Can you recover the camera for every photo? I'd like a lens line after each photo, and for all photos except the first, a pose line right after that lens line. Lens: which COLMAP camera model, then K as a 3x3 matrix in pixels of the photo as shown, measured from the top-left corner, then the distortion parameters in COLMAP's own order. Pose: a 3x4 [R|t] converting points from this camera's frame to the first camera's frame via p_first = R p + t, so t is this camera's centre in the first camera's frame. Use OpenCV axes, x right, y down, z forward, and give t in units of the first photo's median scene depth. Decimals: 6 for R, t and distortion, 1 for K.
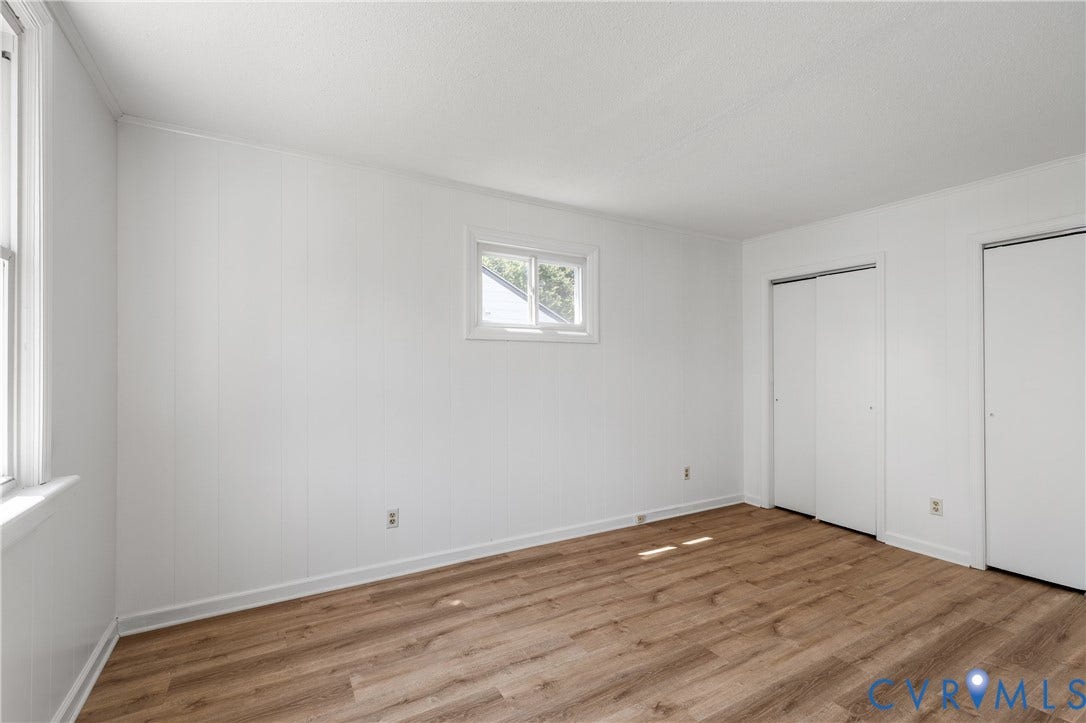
lens RADIAL K [[490.5, 0, 553.6], [0, 490.5, 368.0], [0, 0, 1]] dist [0.005900, -0.000152]
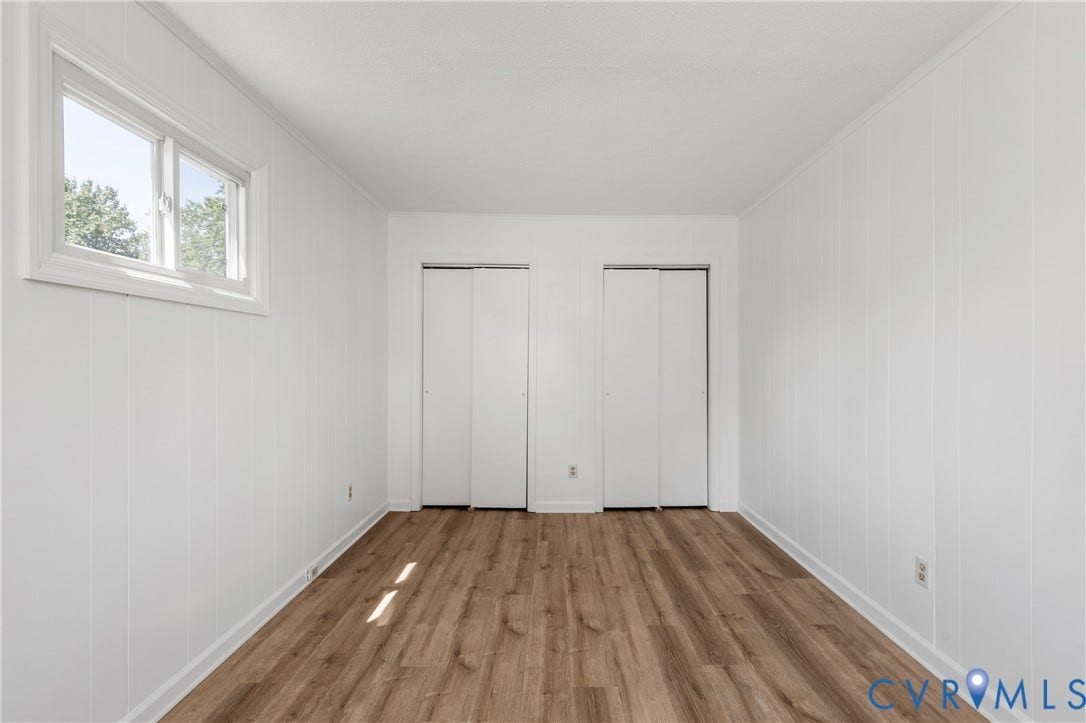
lens RADIAL K [[490.5, 0, 549.0], [0, 490.5, 359.5], [0, 0, 1]] dist [0.005900, -0.000152]
pose [[0.501813, 0.004483, 0.864964, -0.324576], [-0.005505, 0.999983, -0.001989, 0.004952], [-0.864958, -0.003763, 0.501829, 0.448346]]
